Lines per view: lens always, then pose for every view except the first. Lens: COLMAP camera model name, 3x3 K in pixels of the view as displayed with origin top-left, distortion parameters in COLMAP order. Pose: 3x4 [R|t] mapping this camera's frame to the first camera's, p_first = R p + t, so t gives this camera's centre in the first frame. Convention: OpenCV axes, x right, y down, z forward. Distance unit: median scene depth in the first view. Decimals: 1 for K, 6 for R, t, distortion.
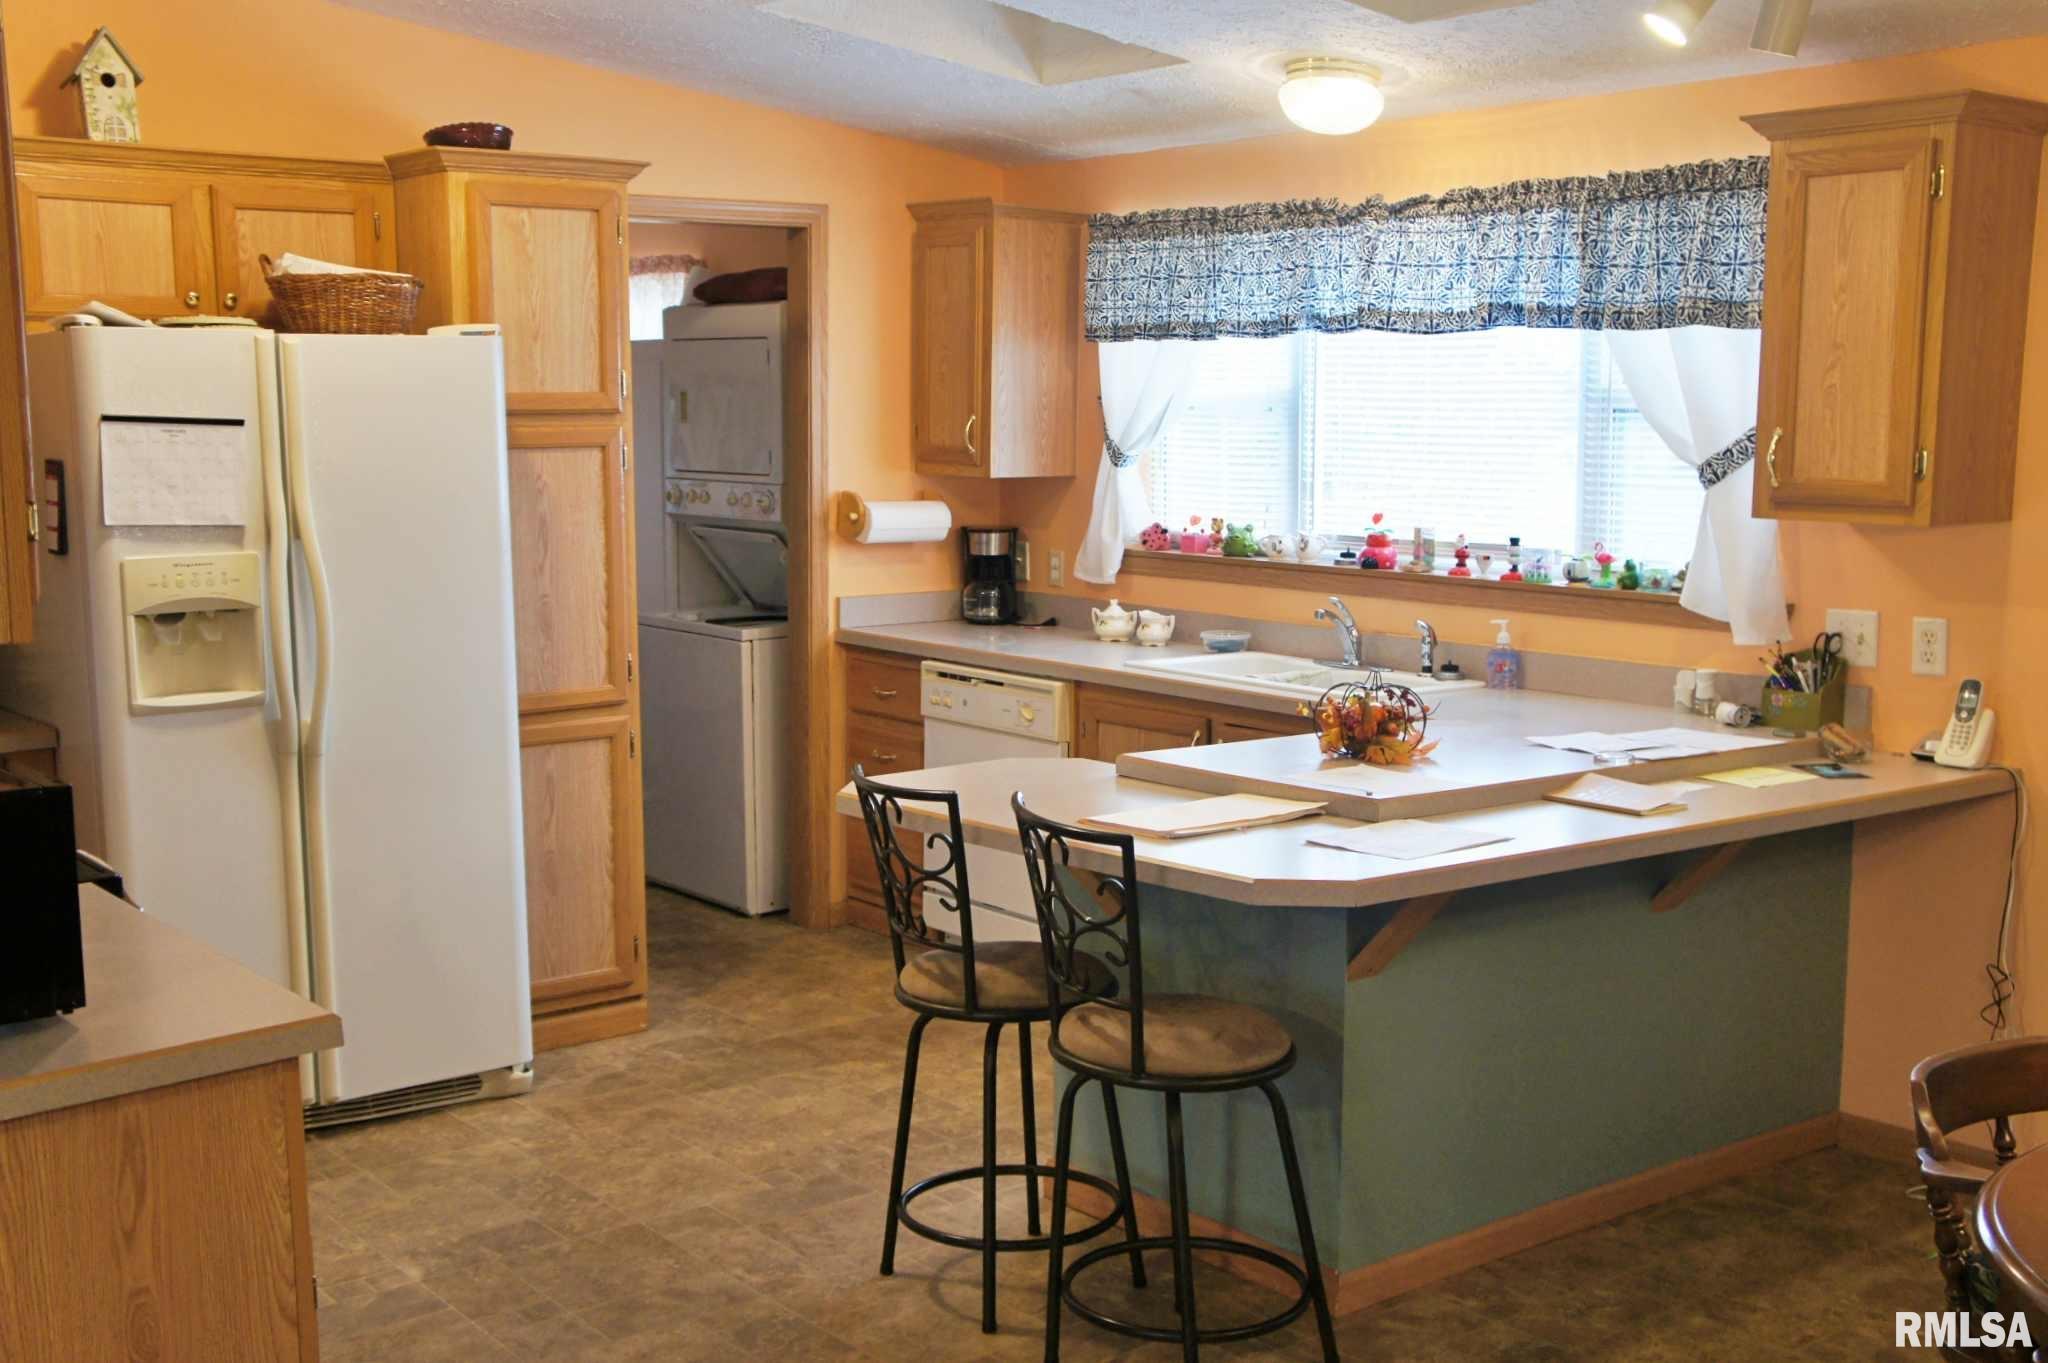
lens RADIAL K [[2251.5, 0, 1018.4], [0, 2251.5, 661.2], [0, 0, 1]] dist [-0.024994, 0.149600]
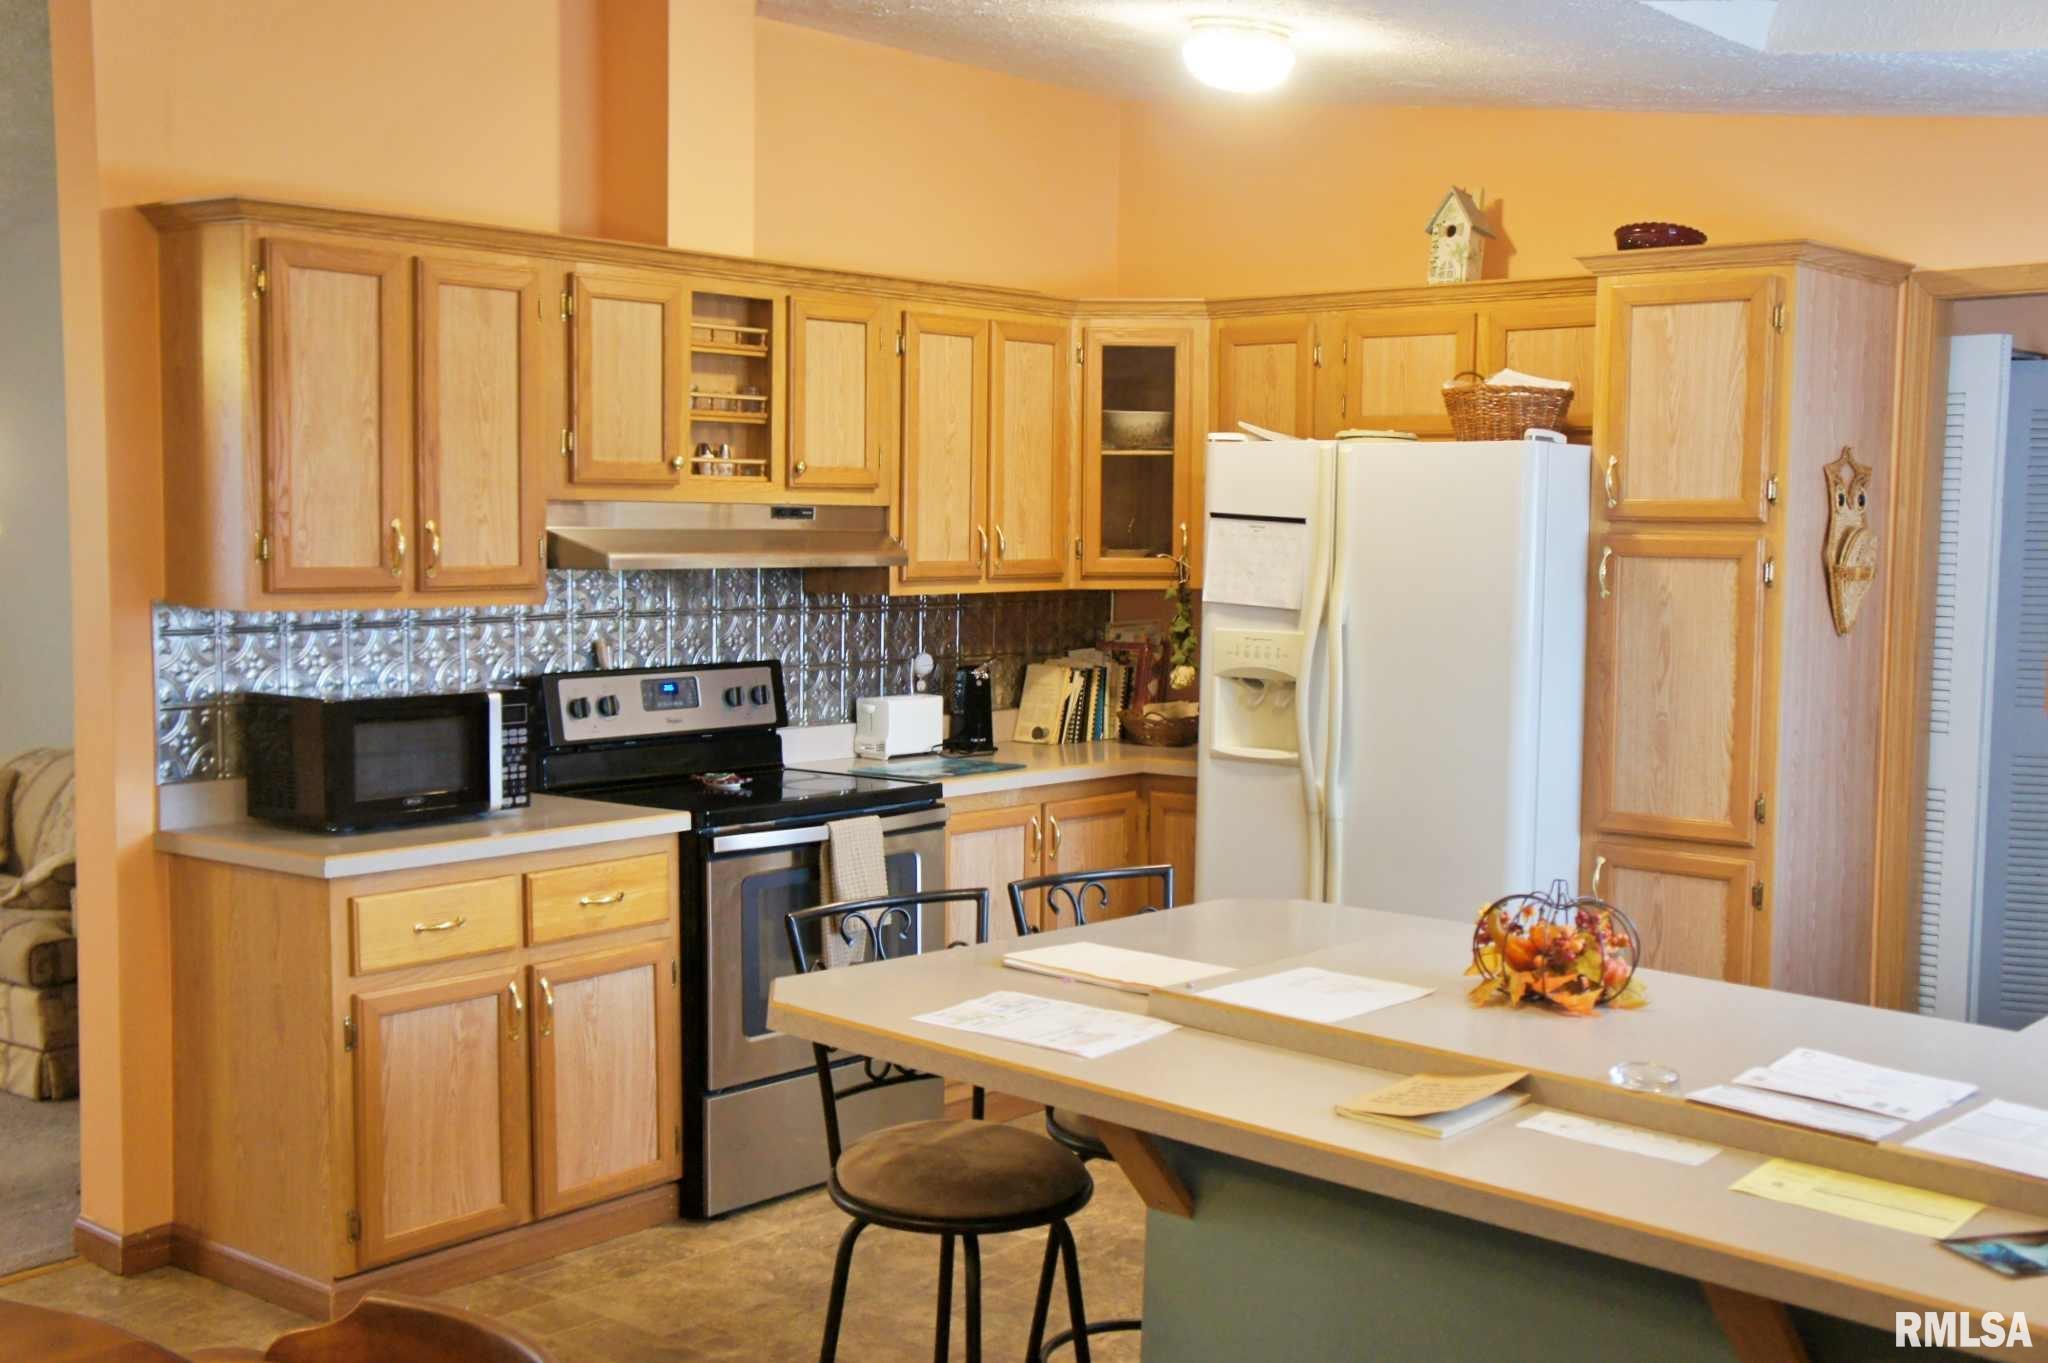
lens RADIAL K [[2187.4, 0, 1024.0], [0, 2187.4, 681.5], [0, 0, 1]] dist [-0.035569, 0.219671]
pose [[0.198800, 0.078692, -0.976876, 0.645574], [-0.130733, 0.989992, 0.053143, -0.057770], [0.971281, 0.117145, 0.207098, 0.564614]]
